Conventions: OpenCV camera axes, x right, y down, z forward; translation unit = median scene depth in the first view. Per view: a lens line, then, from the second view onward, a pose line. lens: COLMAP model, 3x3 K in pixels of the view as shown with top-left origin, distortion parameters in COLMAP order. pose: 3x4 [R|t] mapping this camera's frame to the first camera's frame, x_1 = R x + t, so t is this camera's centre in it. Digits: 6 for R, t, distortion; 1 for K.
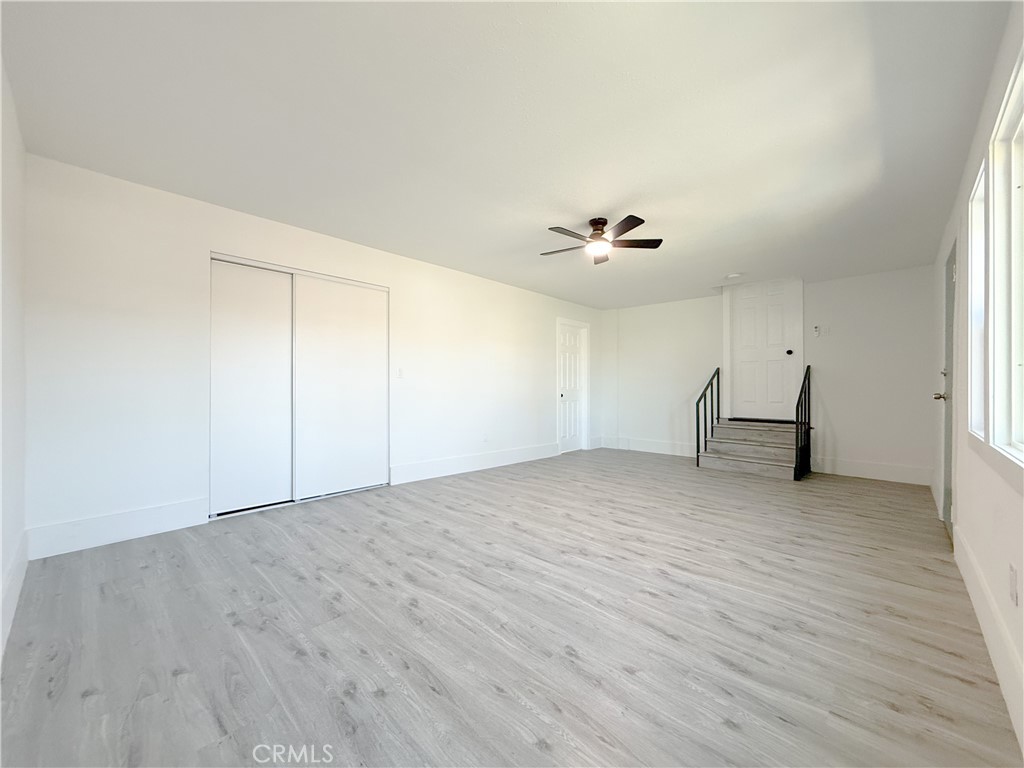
lens RADIAL K [[410.5, 0, 508.3], [0, 410.5, 389.1], [0, 0, 1]] dist [-0.000749, 0.001109]
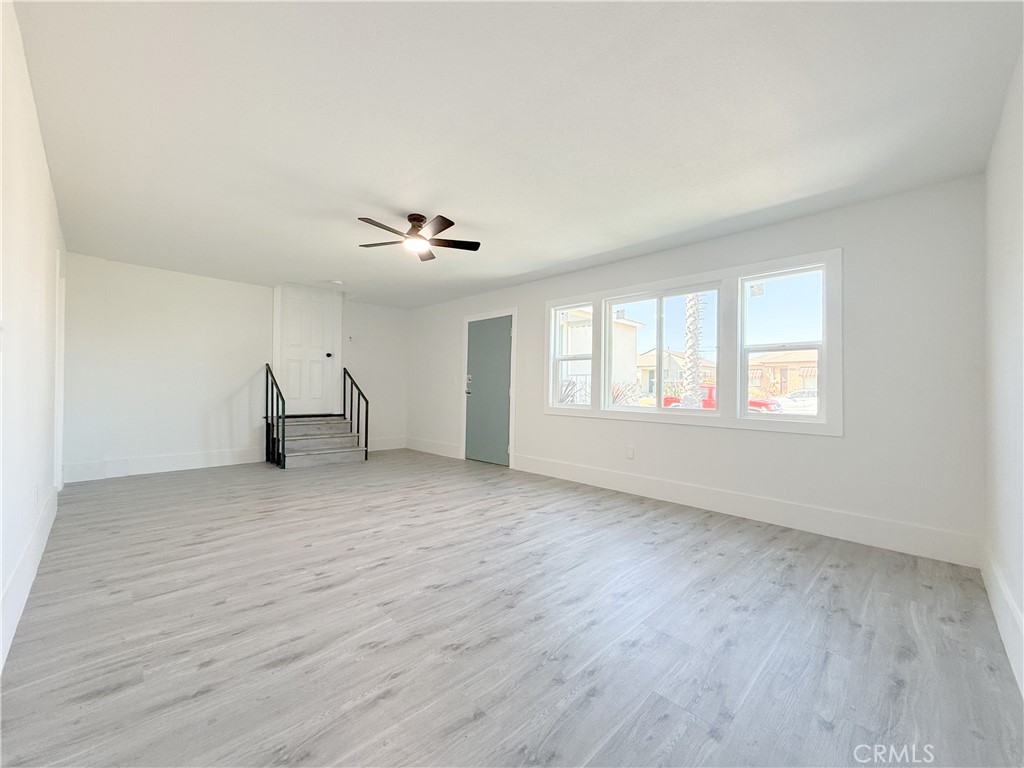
lens RADIAL K [[410.5, 0, 511.0], [0, 410.5, 386.7], [0, 0, 1]] dist [-0.000749, 0.001109]
pose [[0.018527, 0.002282, 0.999826, -0.854799], [-0.008343, 0.999963, -0.002128, -0.003458], [-0.999794, -0.008302, 0.018545, 0.842057]]
